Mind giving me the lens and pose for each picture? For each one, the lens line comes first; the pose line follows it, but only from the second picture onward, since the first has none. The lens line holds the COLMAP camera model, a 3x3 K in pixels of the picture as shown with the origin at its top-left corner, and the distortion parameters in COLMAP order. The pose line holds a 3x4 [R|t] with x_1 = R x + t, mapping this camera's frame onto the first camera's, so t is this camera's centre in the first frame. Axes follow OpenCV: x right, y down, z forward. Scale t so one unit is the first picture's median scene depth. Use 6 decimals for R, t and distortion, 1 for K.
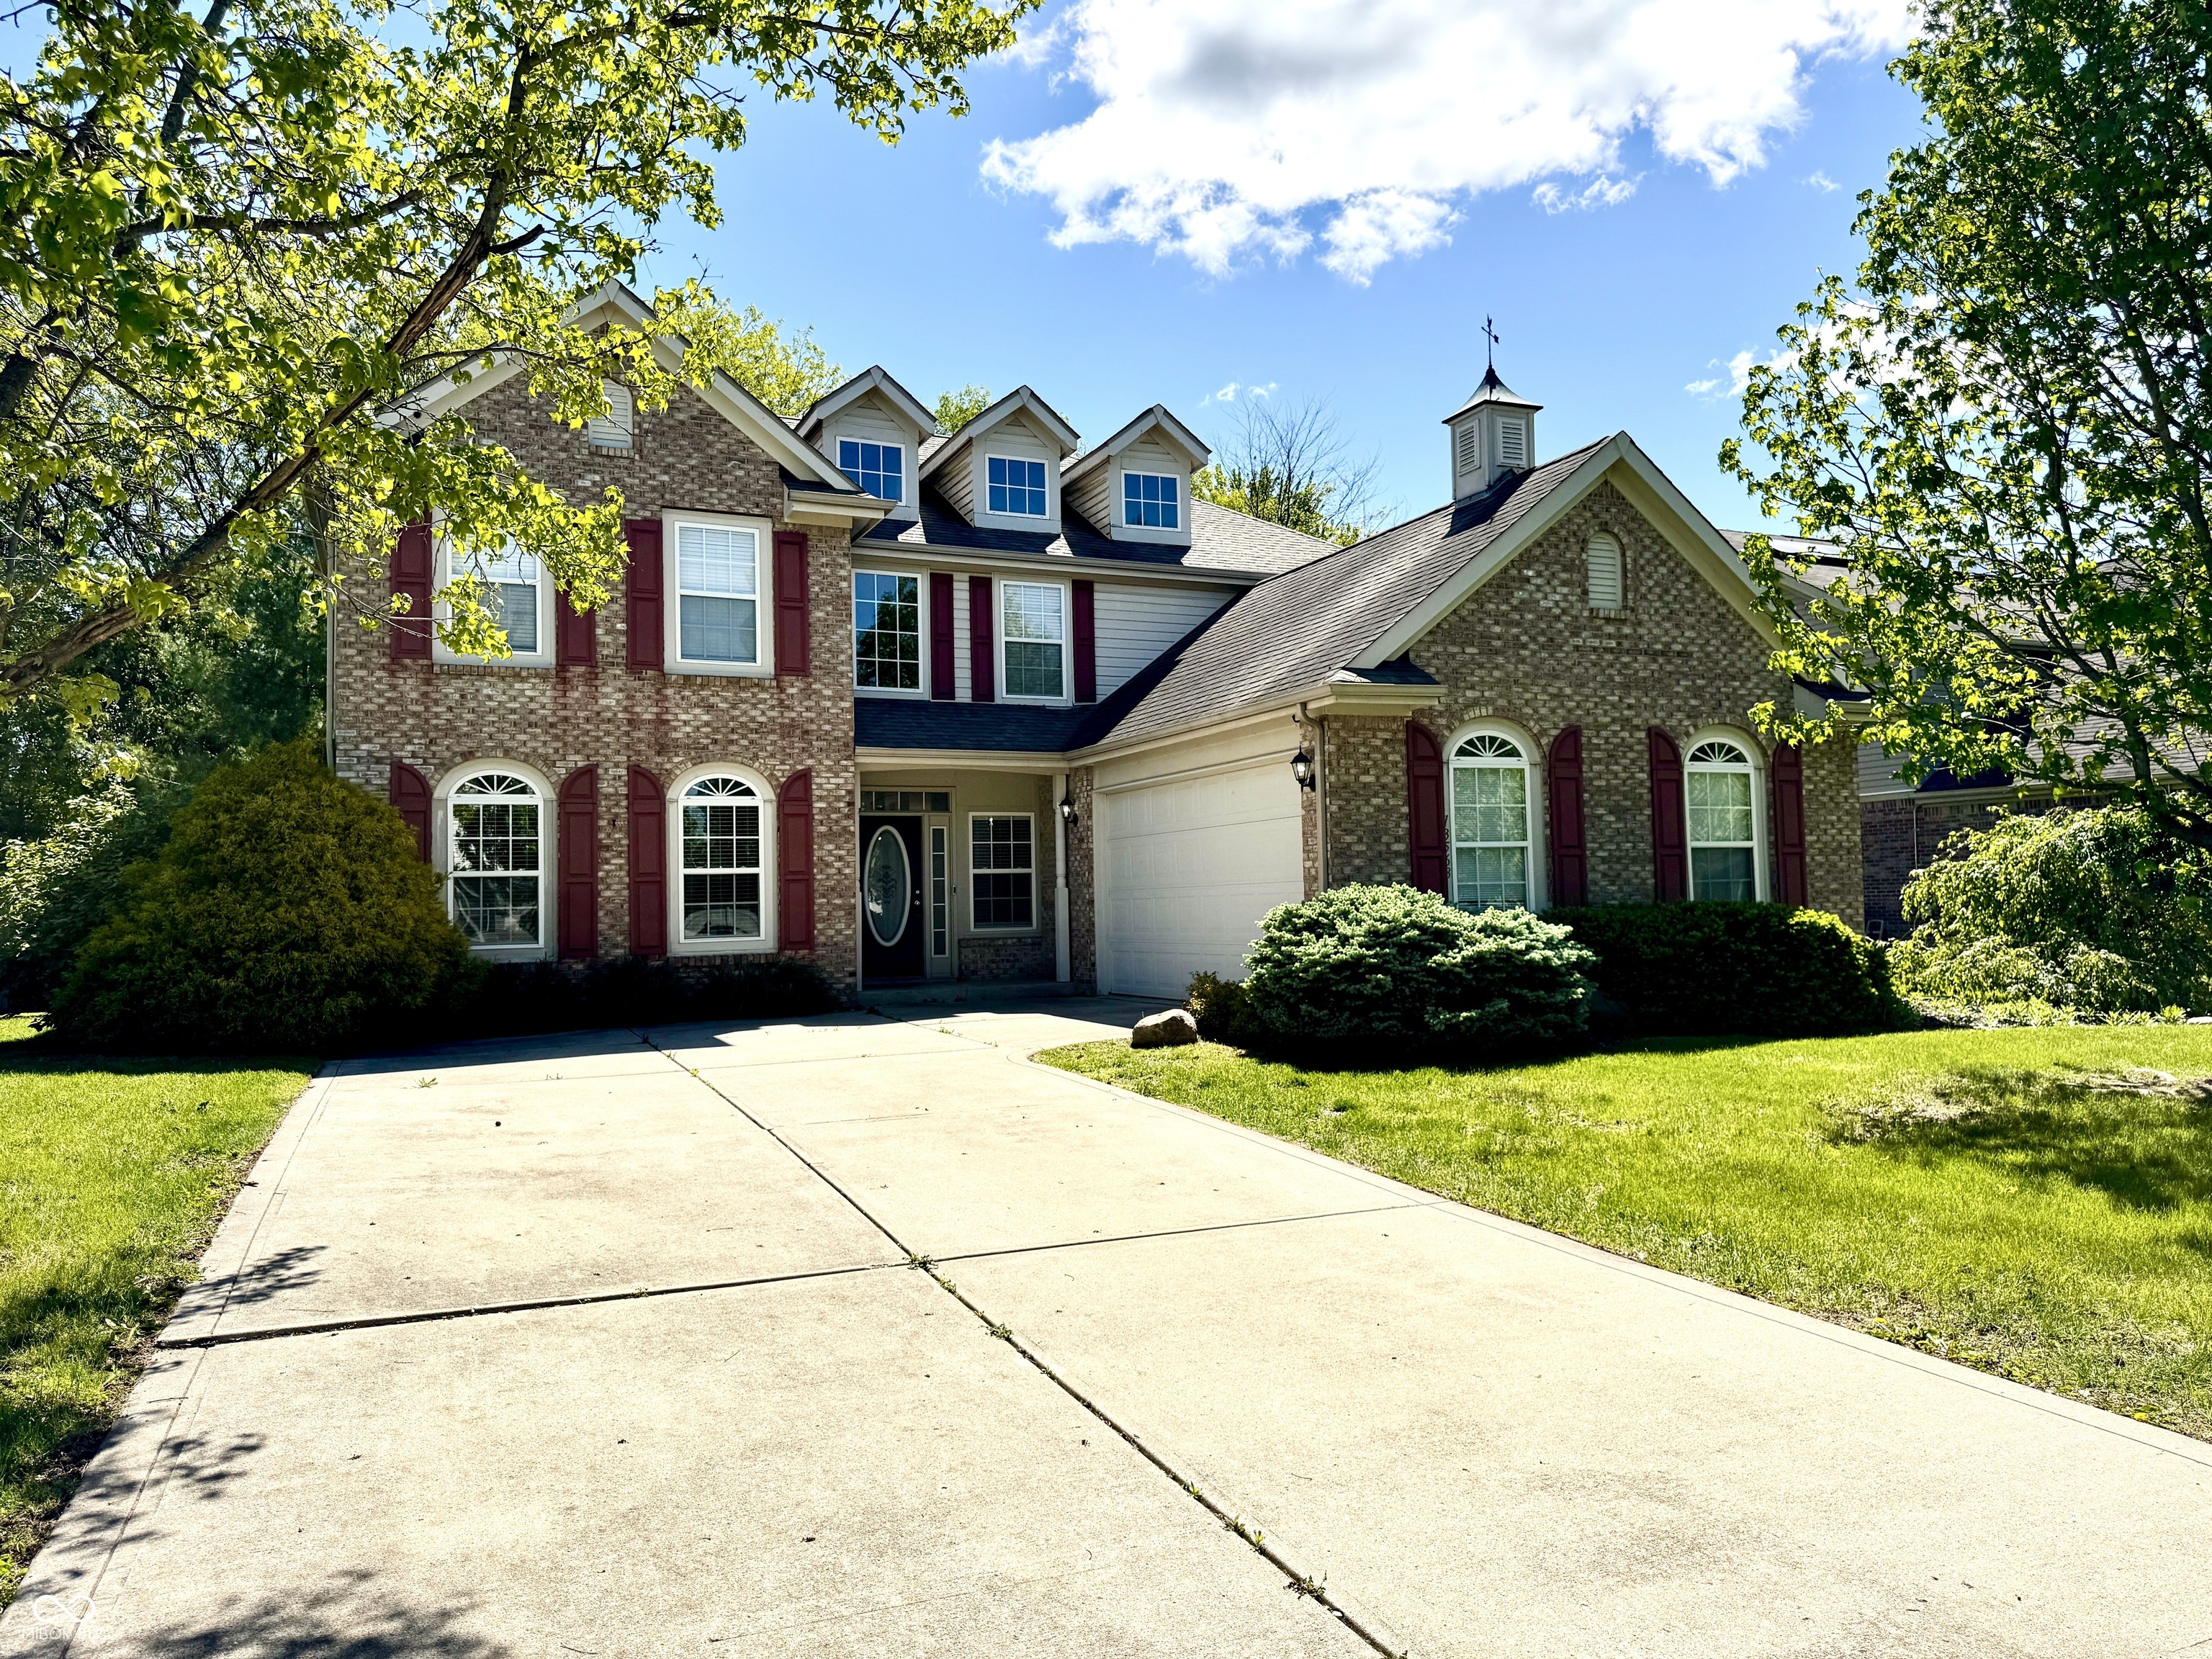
lens RADIAL K [[1570.0, 0, 1124.7], [0, 1570.0, 839.9], [0, 0, 1]] dist [0.080202, -0.013126]
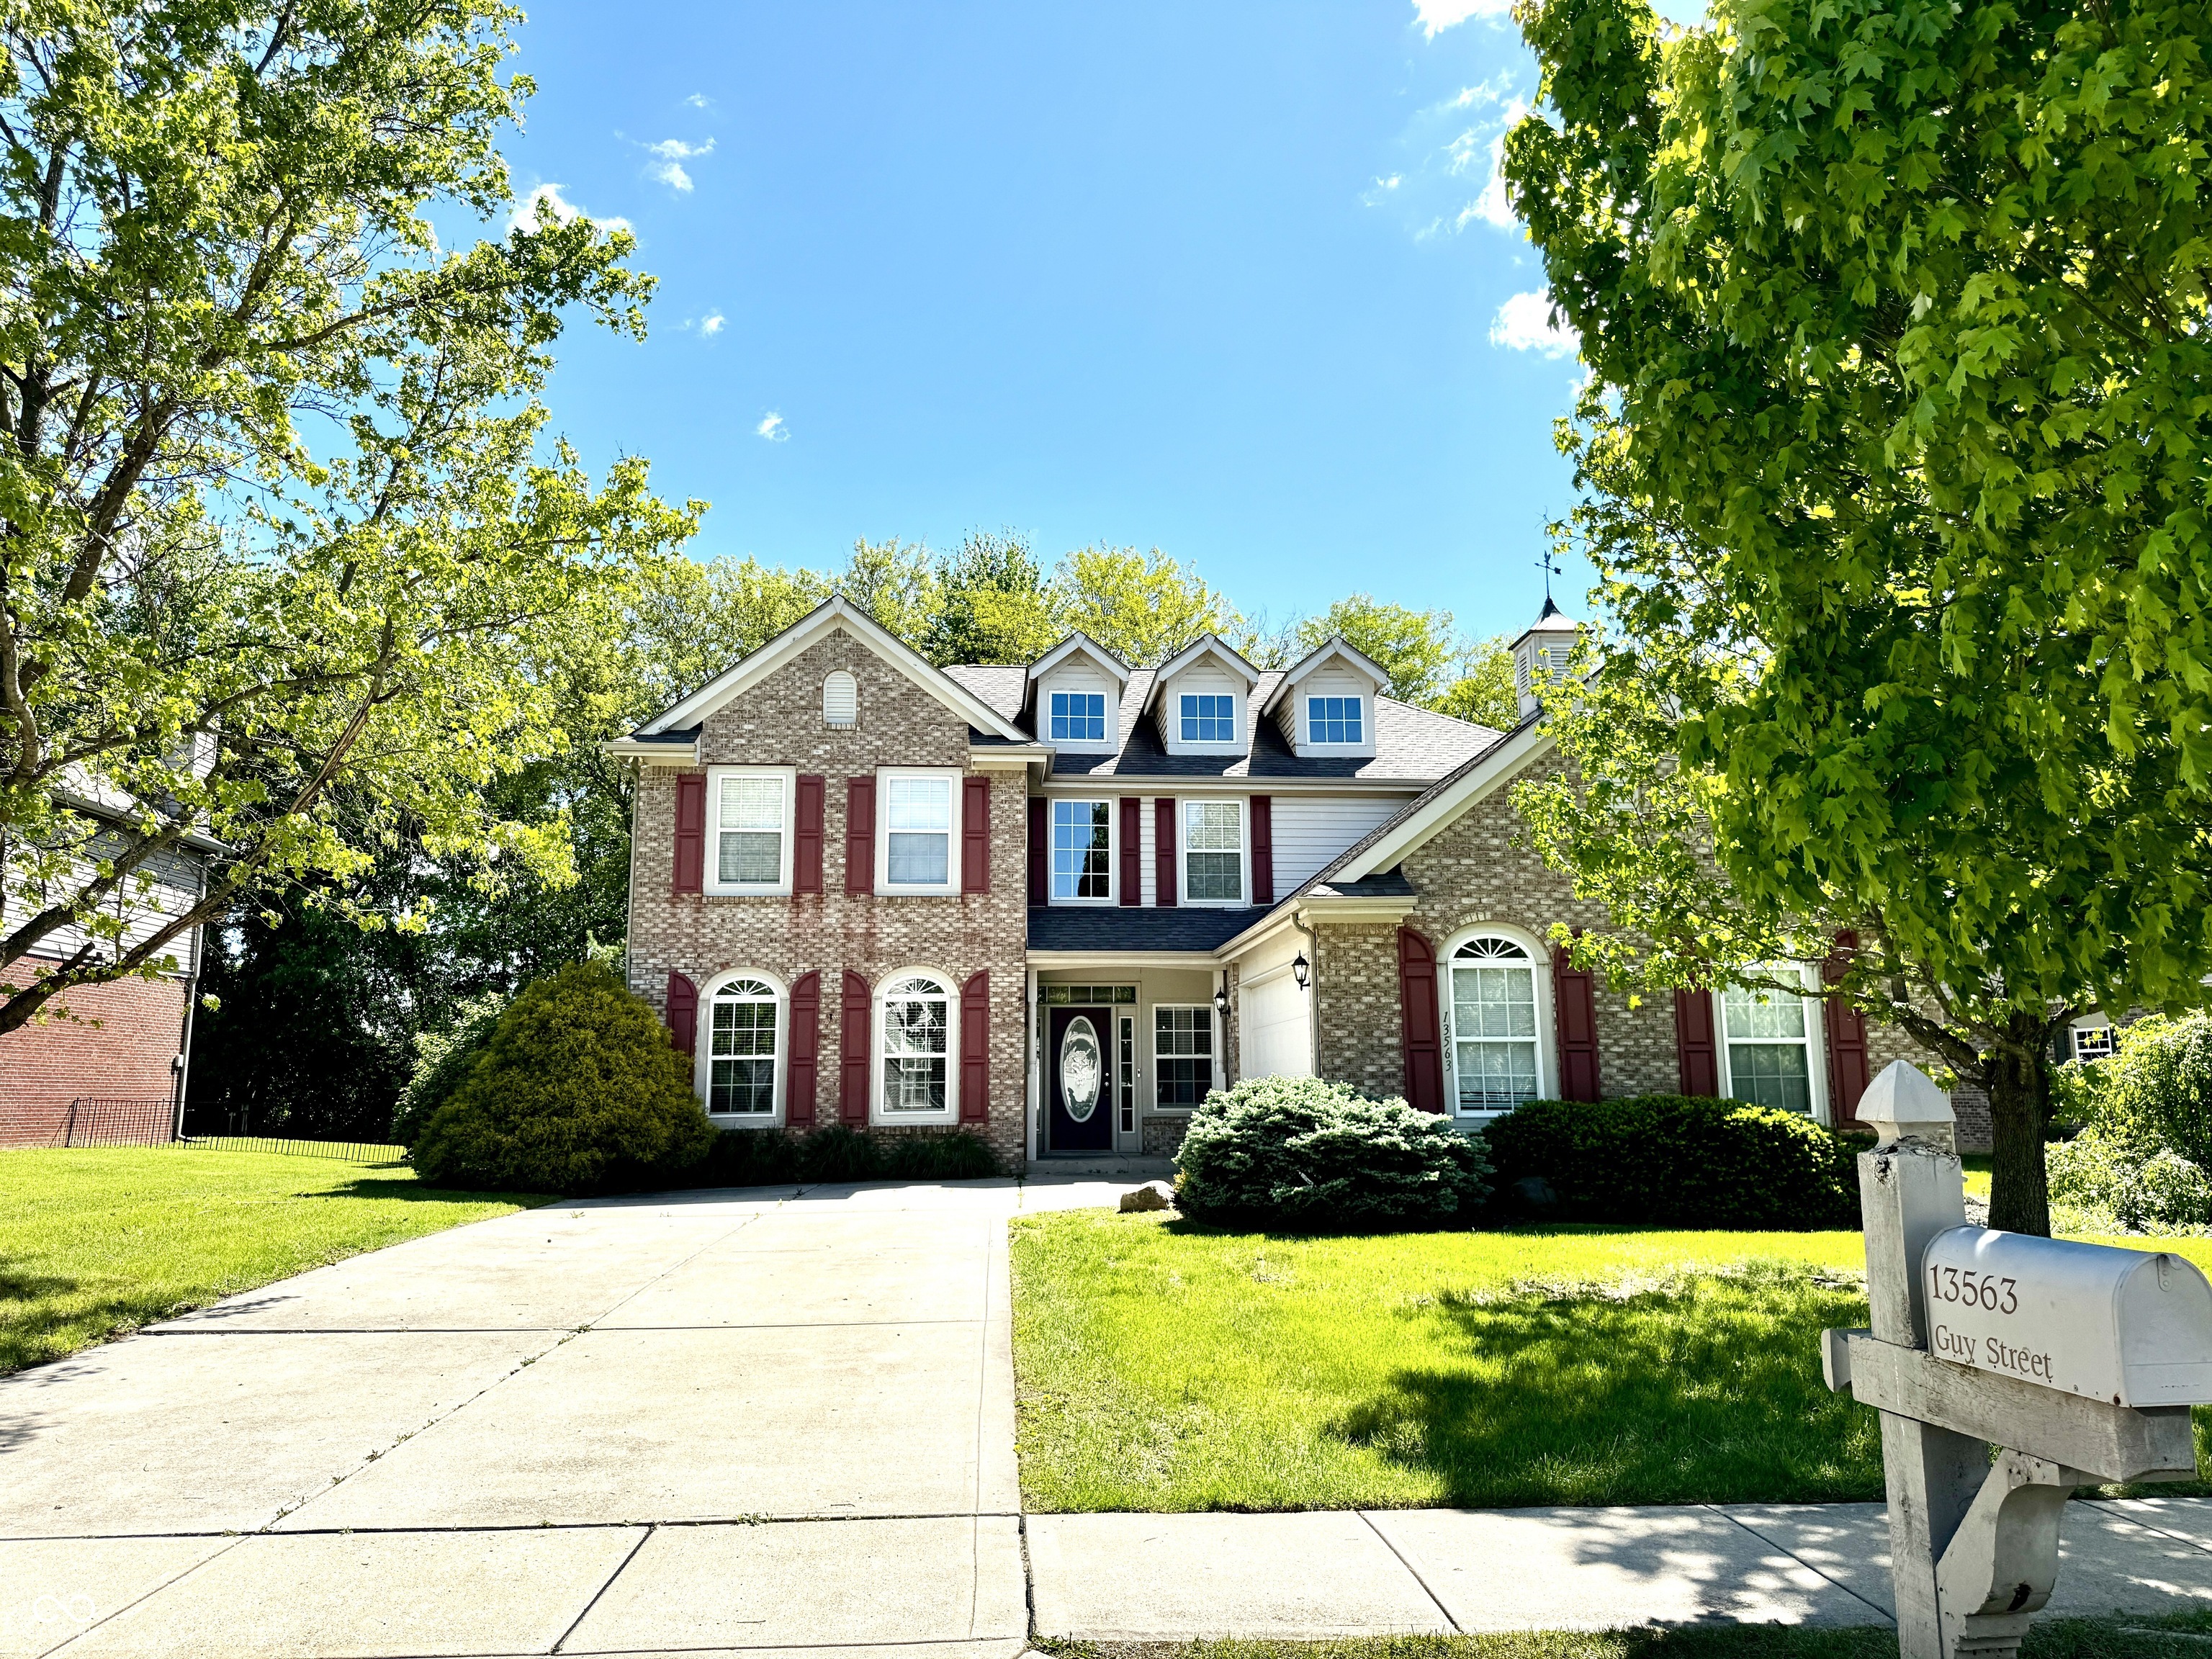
lens RADIAL K [[1570.0, 0, 1085.1], [0, 1570.0, 815.8], [0, 0, 1]] dist [0.080202, -0.013126]
pose [[0.938453, -0.044619, -0.342514, 0.294554], [0.000886, 0.991929, -0.126789, -0.009833], [0.345407, 0.118682, 0.930918, -0.109960]]
